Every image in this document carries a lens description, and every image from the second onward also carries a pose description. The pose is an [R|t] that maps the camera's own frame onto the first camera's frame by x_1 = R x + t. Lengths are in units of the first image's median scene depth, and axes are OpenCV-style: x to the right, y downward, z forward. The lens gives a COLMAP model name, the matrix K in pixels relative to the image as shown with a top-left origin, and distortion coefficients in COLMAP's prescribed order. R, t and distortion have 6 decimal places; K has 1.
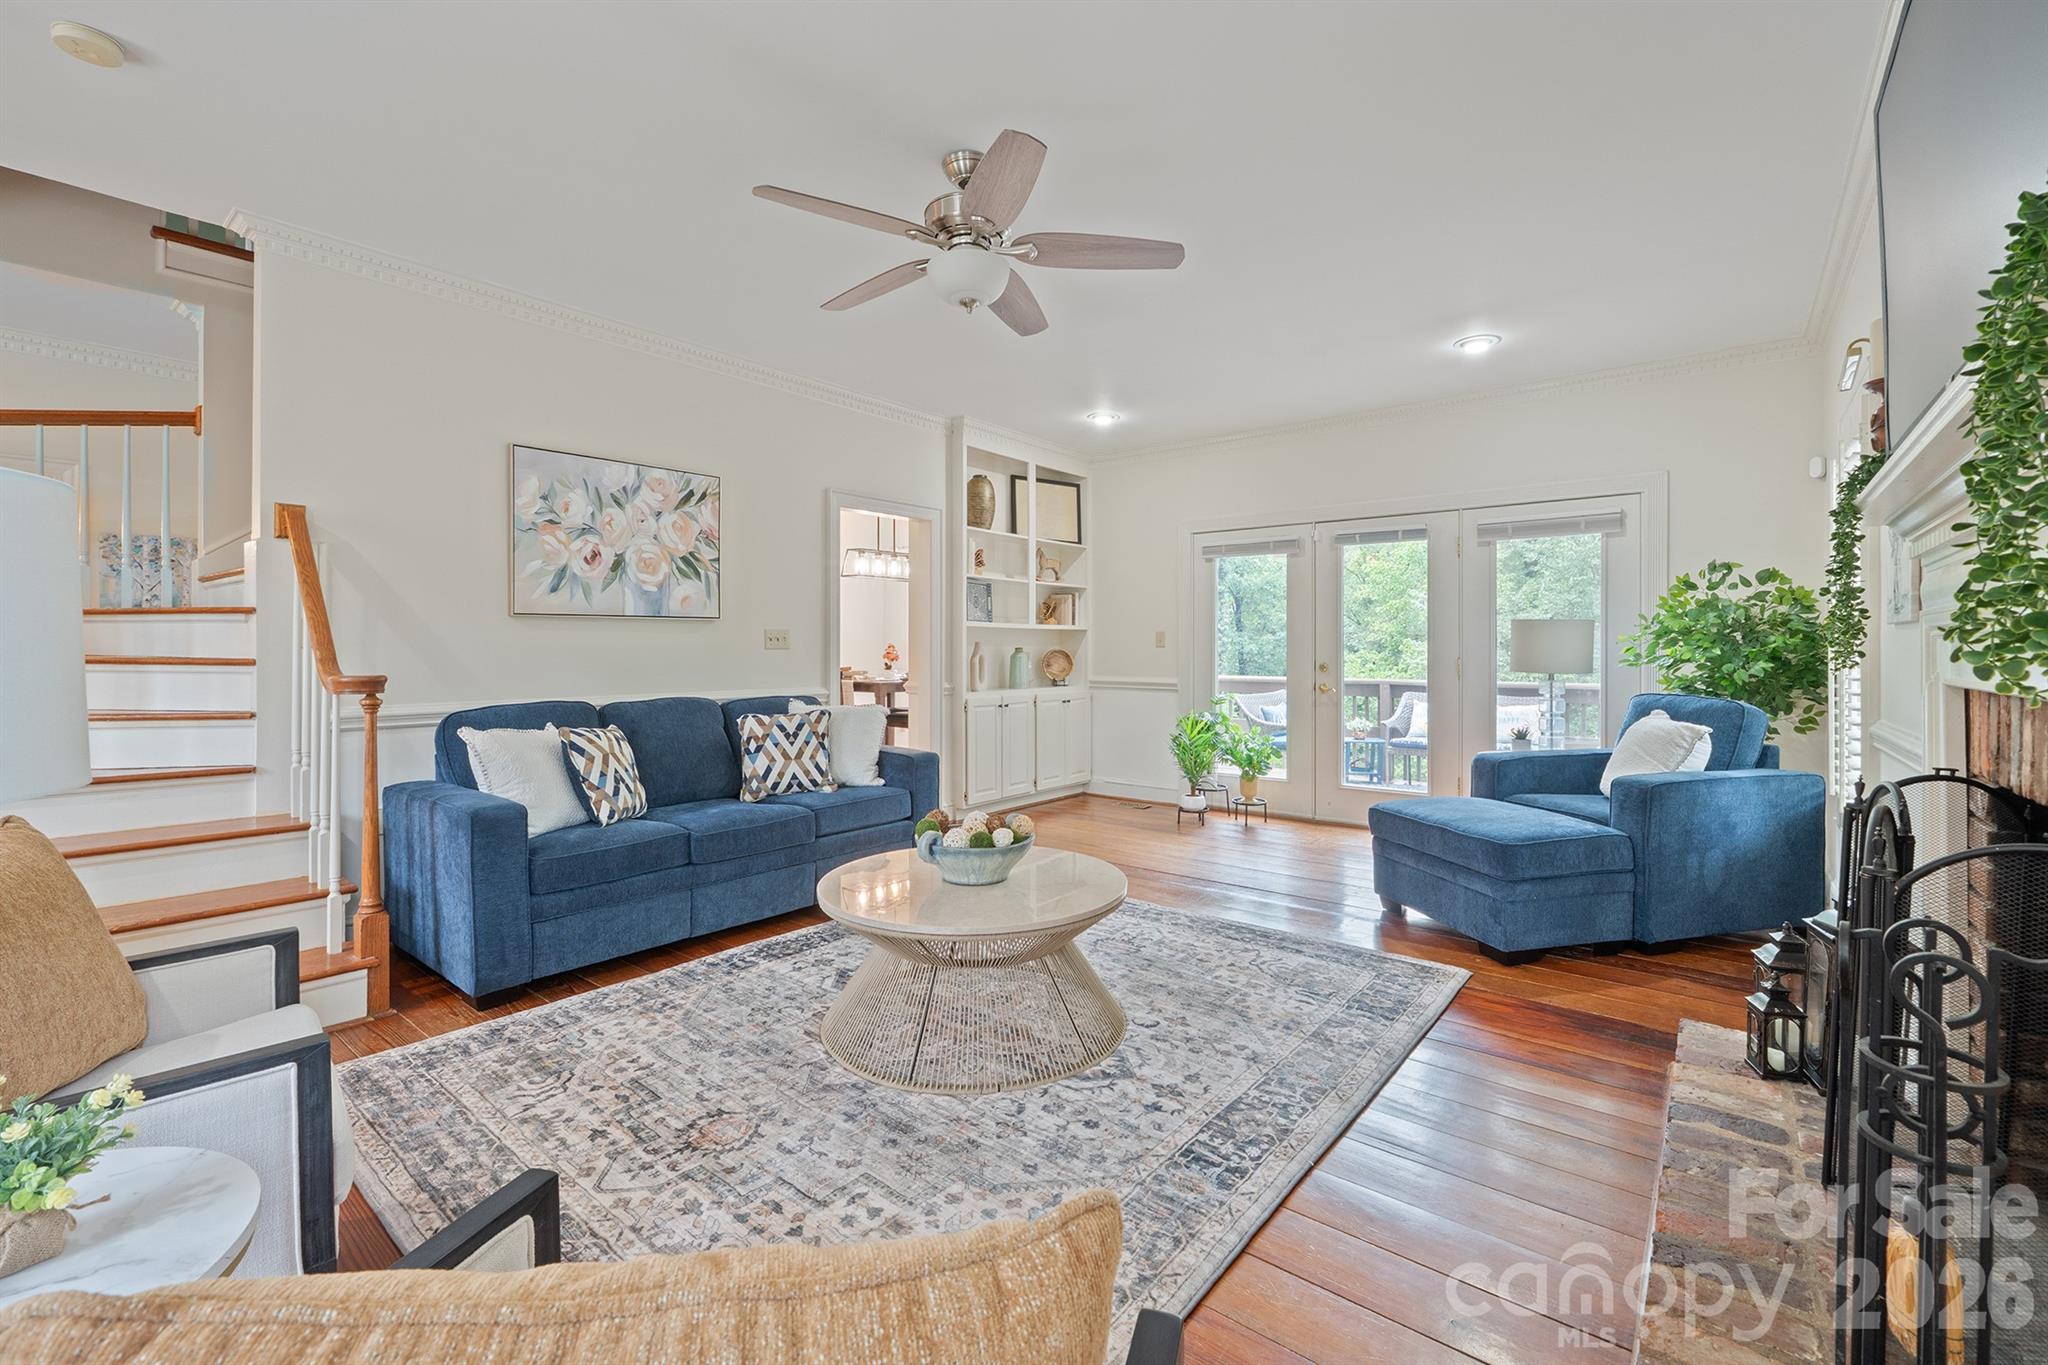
lens RADIAL K [[862.1, 0, 1019.4], [0, 862.1, 650.9], [0, 0, 1]] dist [-0.005487, -0.000627]
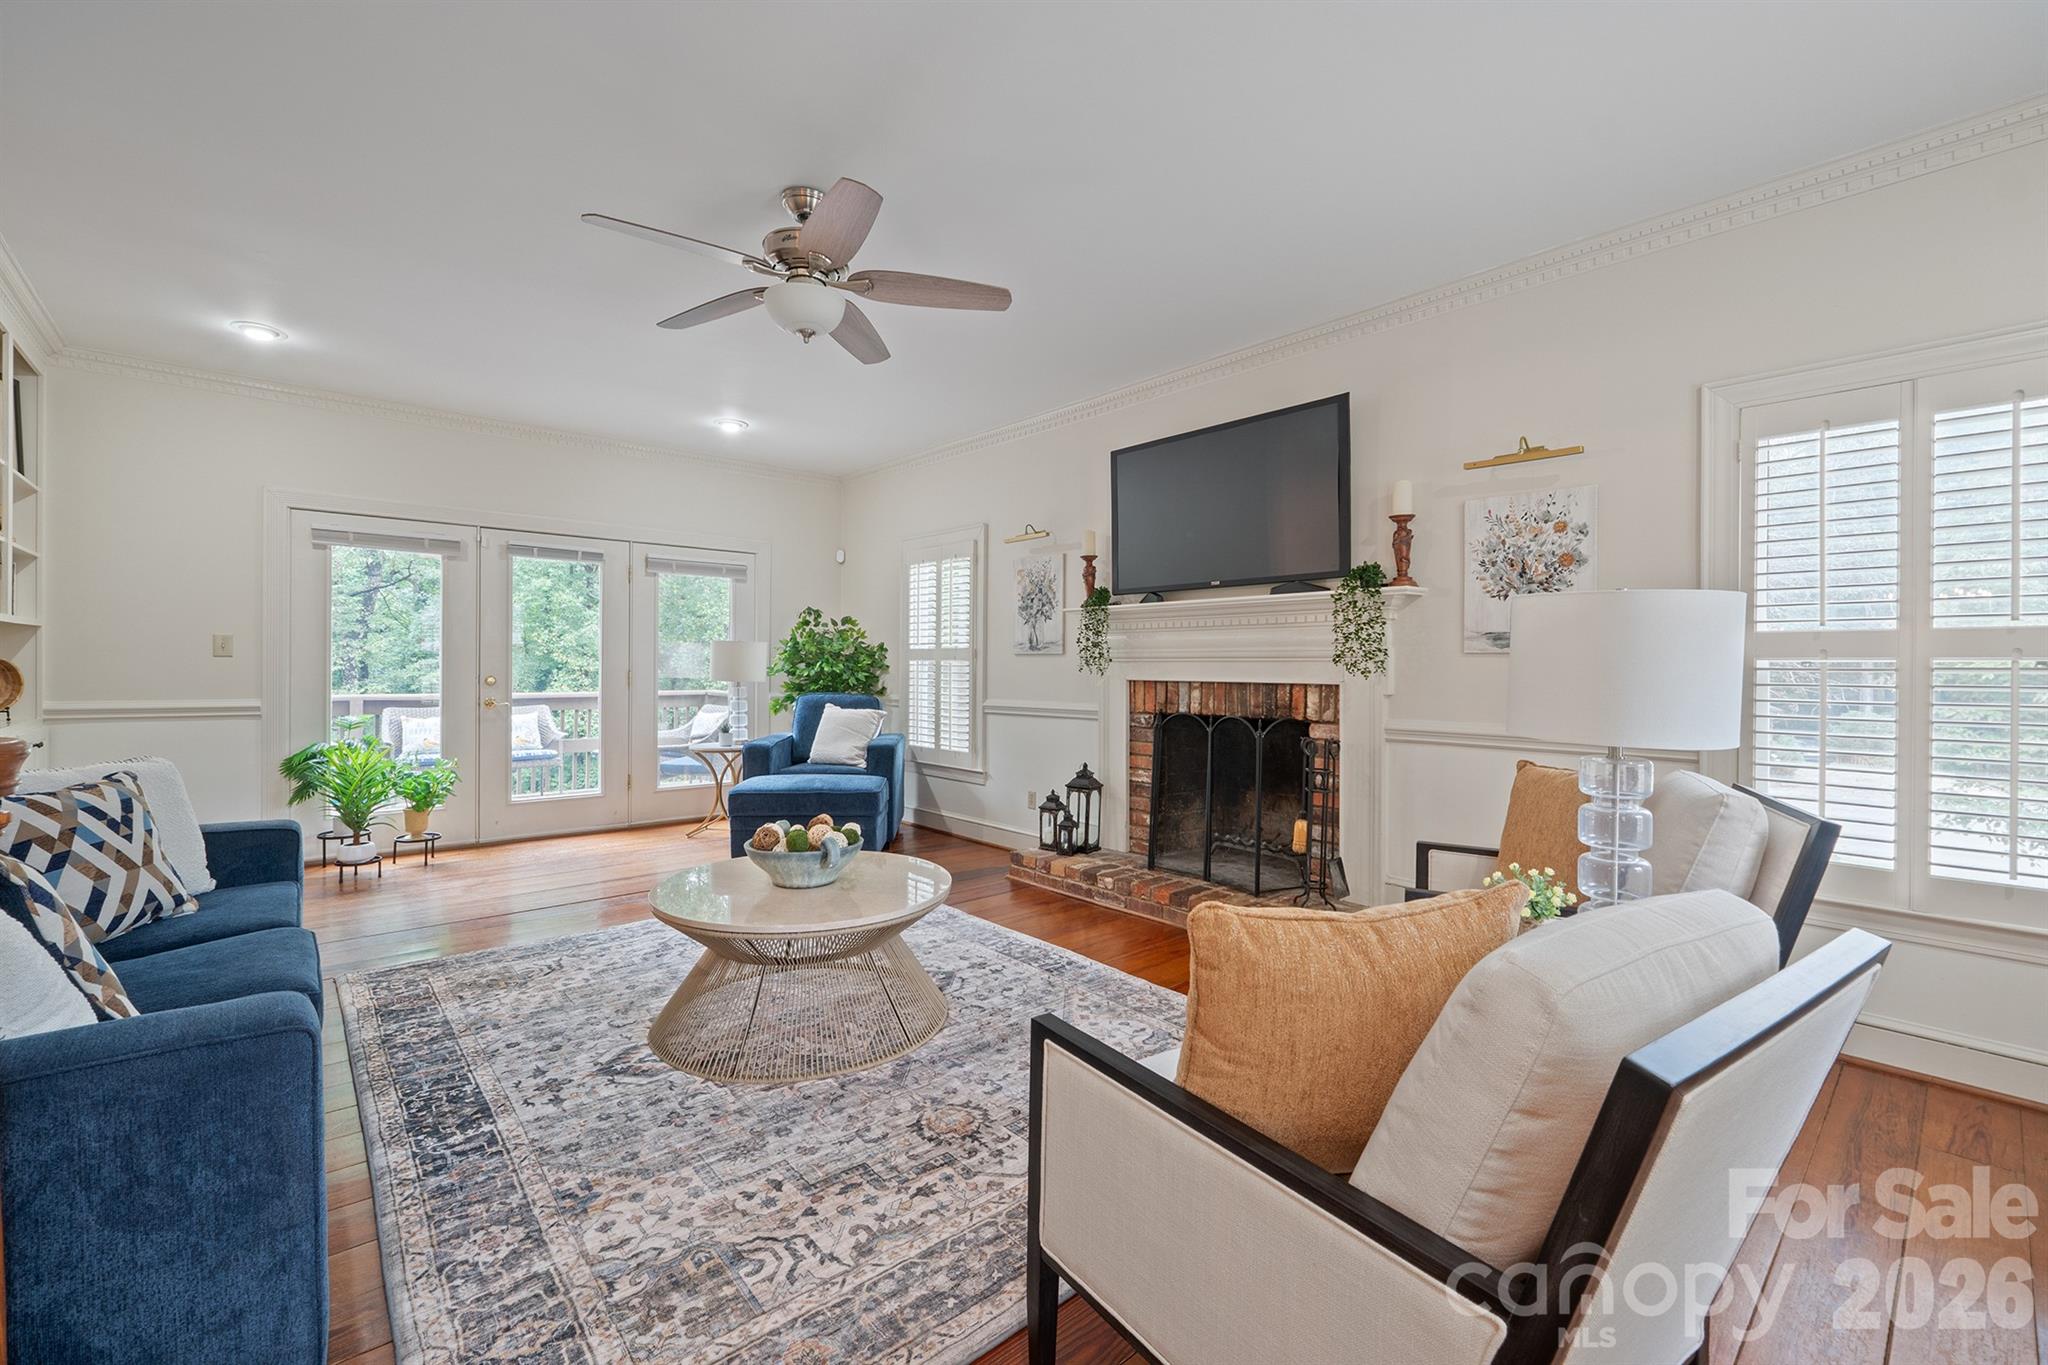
lens RADIAL K [[862.1, 0, 1024.0], [0, 862.1, 667.9], [0, 0, 1]] dist [-0.005487, -0.000627]
pose [[0.163018, -0.001529, 0.986622, -0.858077], [-0.005784, 0.999980, 0.002505, -0.001499], [-0.986606, -0.006115, 0.163006, 0.463411]]
